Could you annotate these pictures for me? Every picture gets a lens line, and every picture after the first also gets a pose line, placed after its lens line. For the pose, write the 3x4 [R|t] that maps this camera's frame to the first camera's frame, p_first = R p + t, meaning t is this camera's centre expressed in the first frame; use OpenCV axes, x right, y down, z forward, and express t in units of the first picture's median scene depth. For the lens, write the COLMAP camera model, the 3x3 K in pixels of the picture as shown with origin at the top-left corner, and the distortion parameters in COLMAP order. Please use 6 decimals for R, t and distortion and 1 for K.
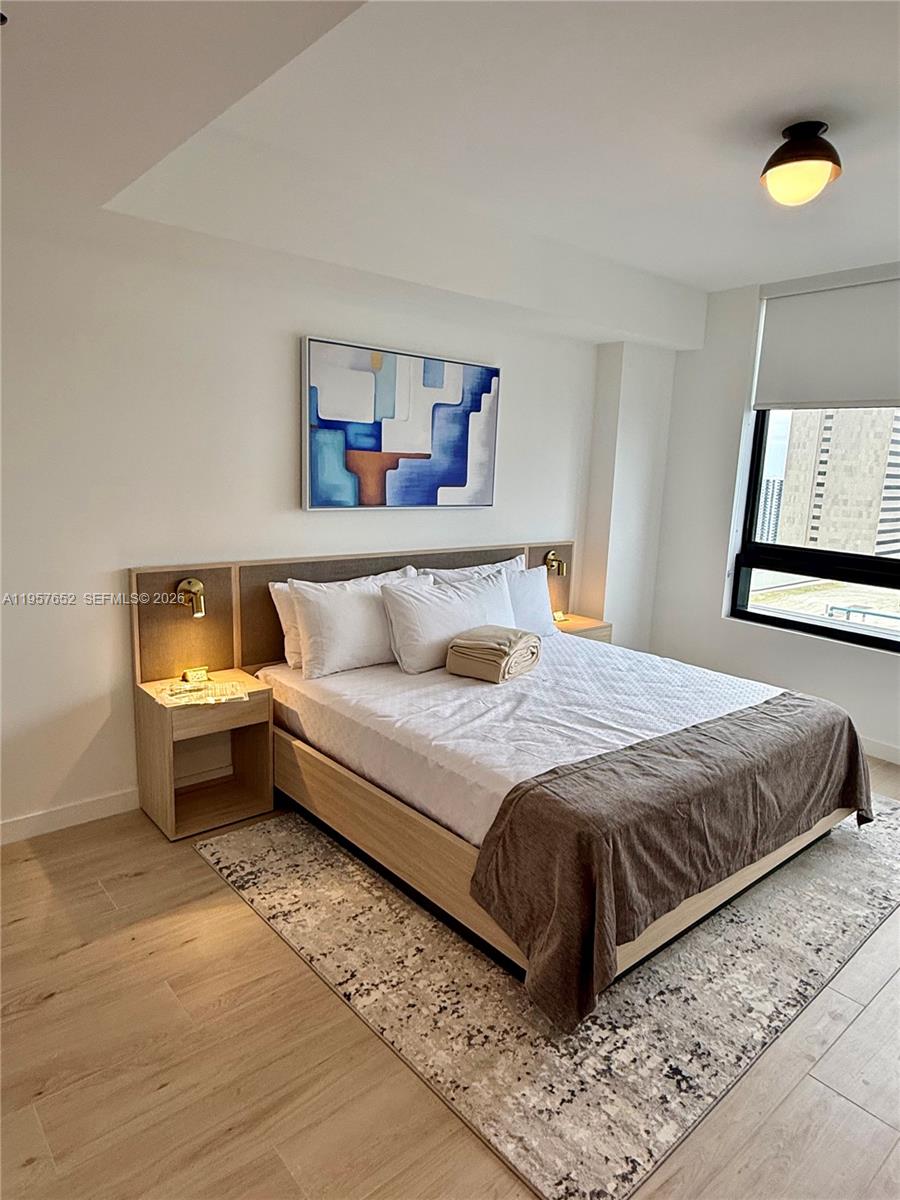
lens RADIAL K [[722.9, 0, 453.7], [0, 722.9, 599.1], [0, 0, 1]] dist [0.004901, 0.003418]
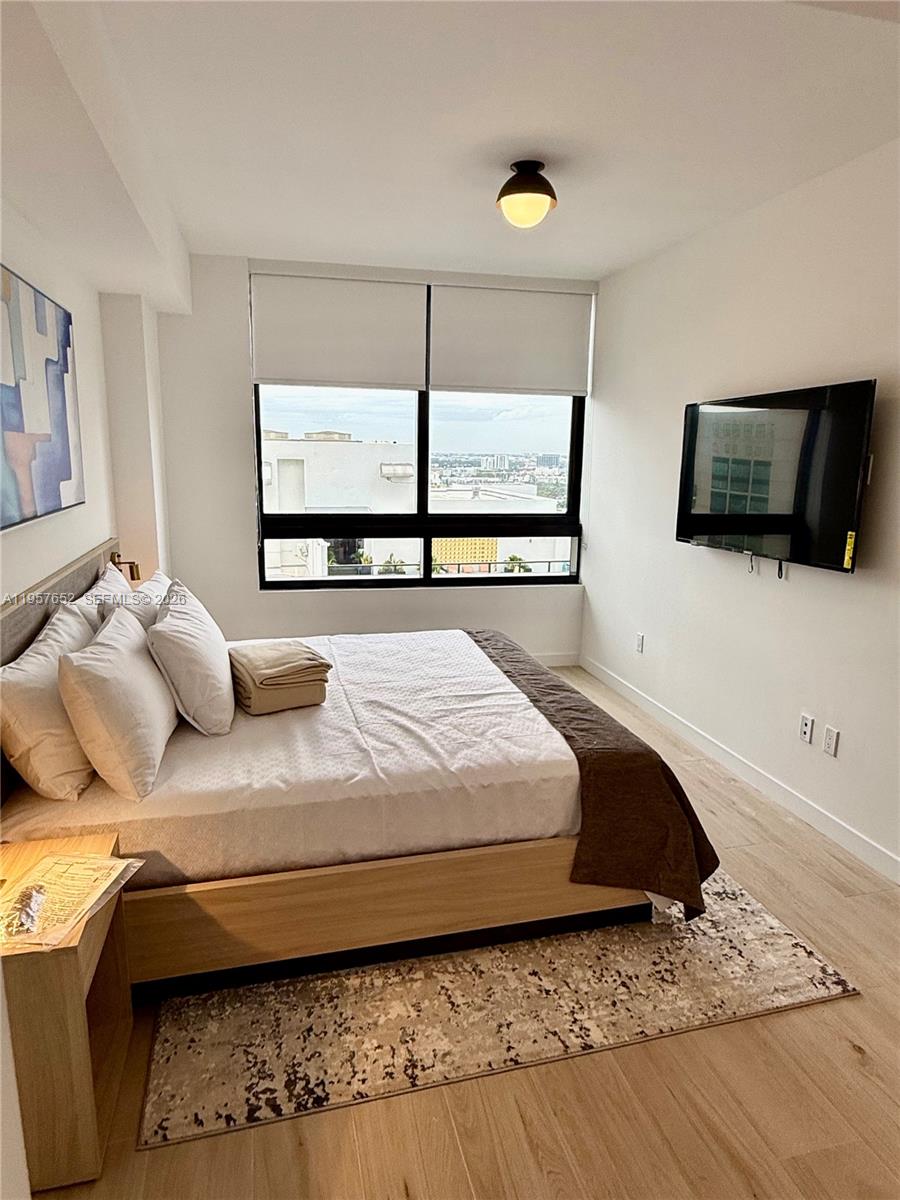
lens RADIAL K [[722.9, 0, 456.7], [0, 722.9, 595.3], [0, 0, 1]] dist [0.004901, 0.003418]
pose [[0.454612, -0.207235, 0.866246, -0.698237], [0.168210, 0.975031, 0.144982, -0.127847], [-0.874662, 0.079801, 0.478120, 0.517996]]
